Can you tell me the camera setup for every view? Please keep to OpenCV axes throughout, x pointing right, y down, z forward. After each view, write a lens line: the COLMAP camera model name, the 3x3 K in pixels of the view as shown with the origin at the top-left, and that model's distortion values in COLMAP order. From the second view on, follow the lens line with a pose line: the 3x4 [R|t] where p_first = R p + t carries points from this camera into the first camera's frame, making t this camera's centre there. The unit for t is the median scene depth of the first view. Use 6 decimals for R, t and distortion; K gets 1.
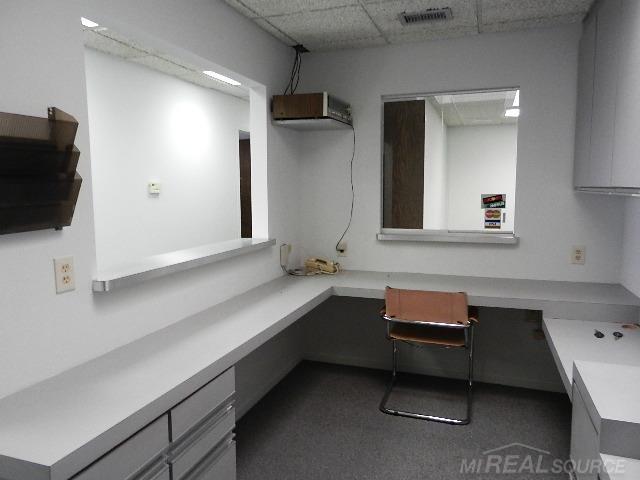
lens RADIAL K [[473.3, 0, 318.4], [0, 473.3, 238.1], [0, 0, 1]] dist [-0.000326, 0.001978]
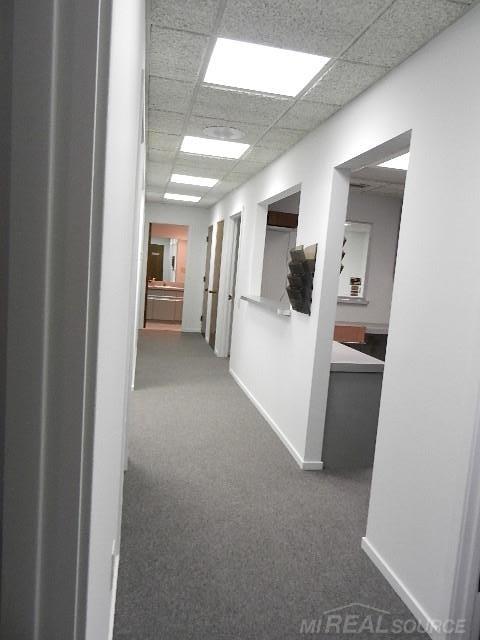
lens RADIAL K [[473.3, 0, 240.1], [0, 473.3, 319.9], [0, 0, 1]] dist [-0.000326, 0.001978]
pose [[0.854636, 0.010898, 0.519113, -1.016737], [-0.026607, 0.999385, 0.022822, 0.045460], [-0.518546, -0.033317, 0.854401, -0.378014]]
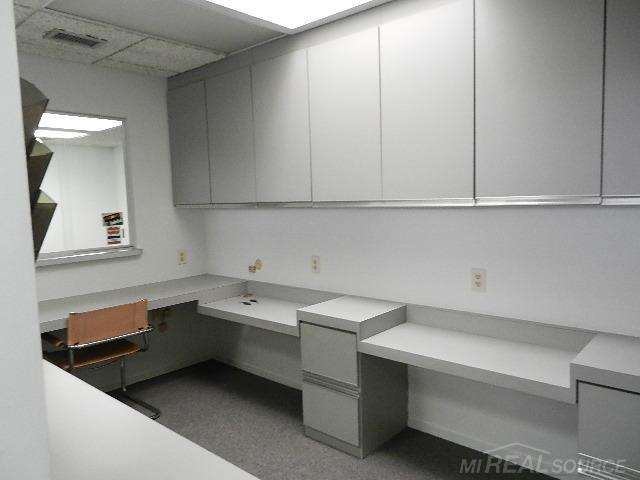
lens RADIAL K [[473.3, 0, 318.4], [0, 473.3, 238.1], [0, 0, 1]] dist [-0.000326, 0.001978]
pose [[0.377499, -0.085768, 0.922030, -0.471037], [0.125115, 0.991295, 0.040986, -0.020432], [-0.917519, 0.099887, 0.384943, 0.154267]]
